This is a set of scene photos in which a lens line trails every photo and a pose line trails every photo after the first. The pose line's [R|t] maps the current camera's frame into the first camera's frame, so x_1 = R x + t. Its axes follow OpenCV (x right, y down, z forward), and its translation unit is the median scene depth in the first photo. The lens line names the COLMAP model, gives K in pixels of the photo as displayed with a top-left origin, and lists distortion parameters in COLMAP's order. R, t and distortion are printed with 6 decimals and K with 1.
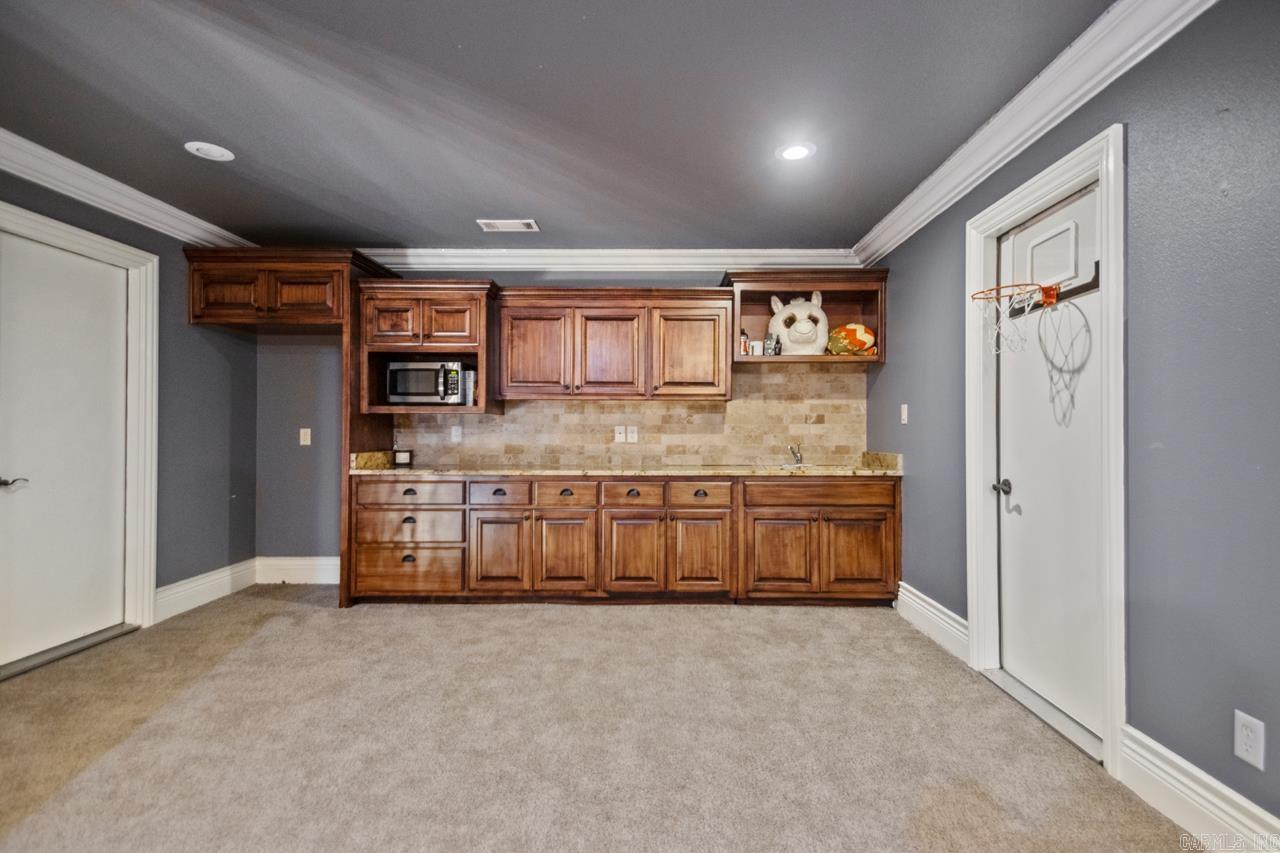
lens RADIAL K [[586.5, 0, 646.8], [0, 586.5, 428.8], [0, 0, 1]] dist [0.039206, -0.021870]
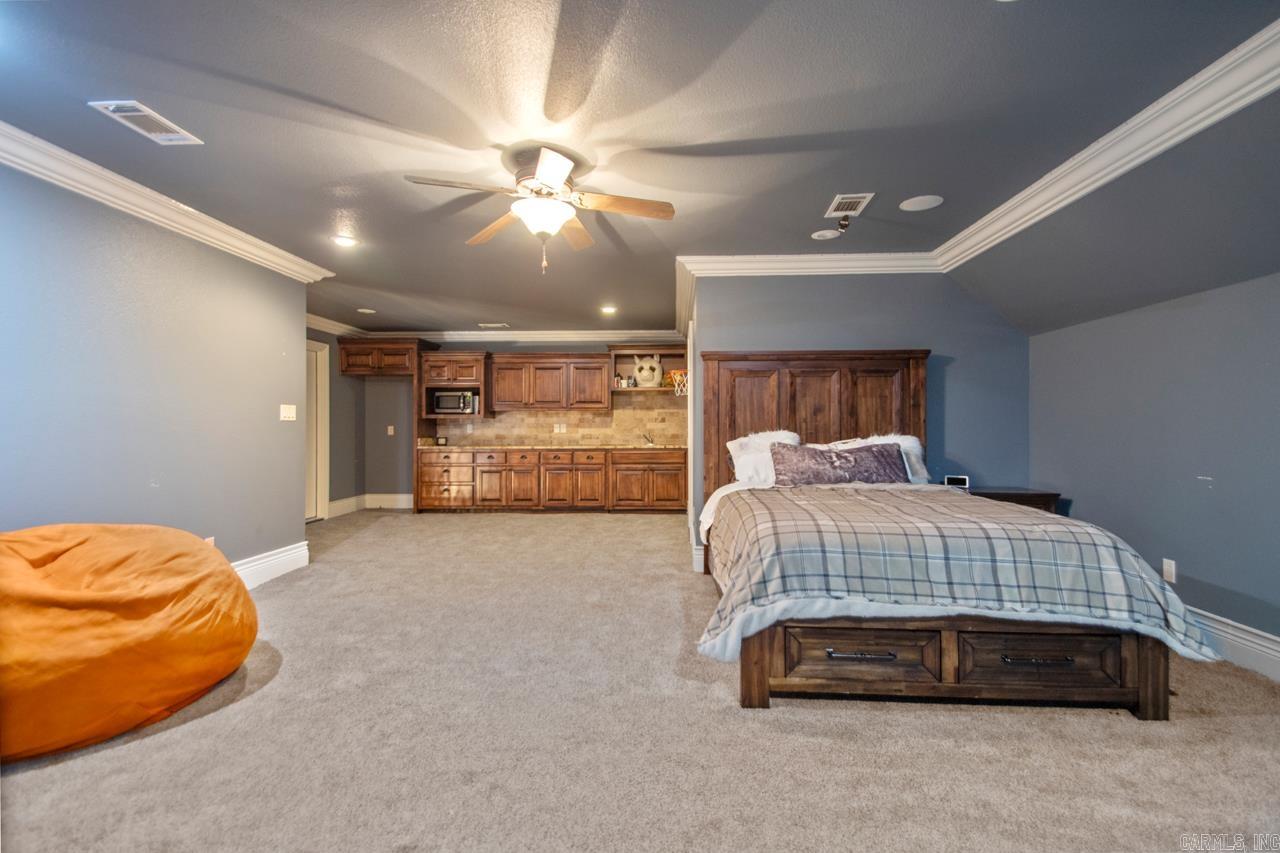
lens RADIAL K [[586.5, 0, 646.8], [0, 586.5, 428.8], [0, 0, 1]] dist [0.039206, -0.021870]
pose [[0.999452, -0.003843, -0.032863, 0.340207], [0.004032, 0.999976, 0.005694, 0.000943], [0.032840, -0.005823, 0.999444, -0.965417]]
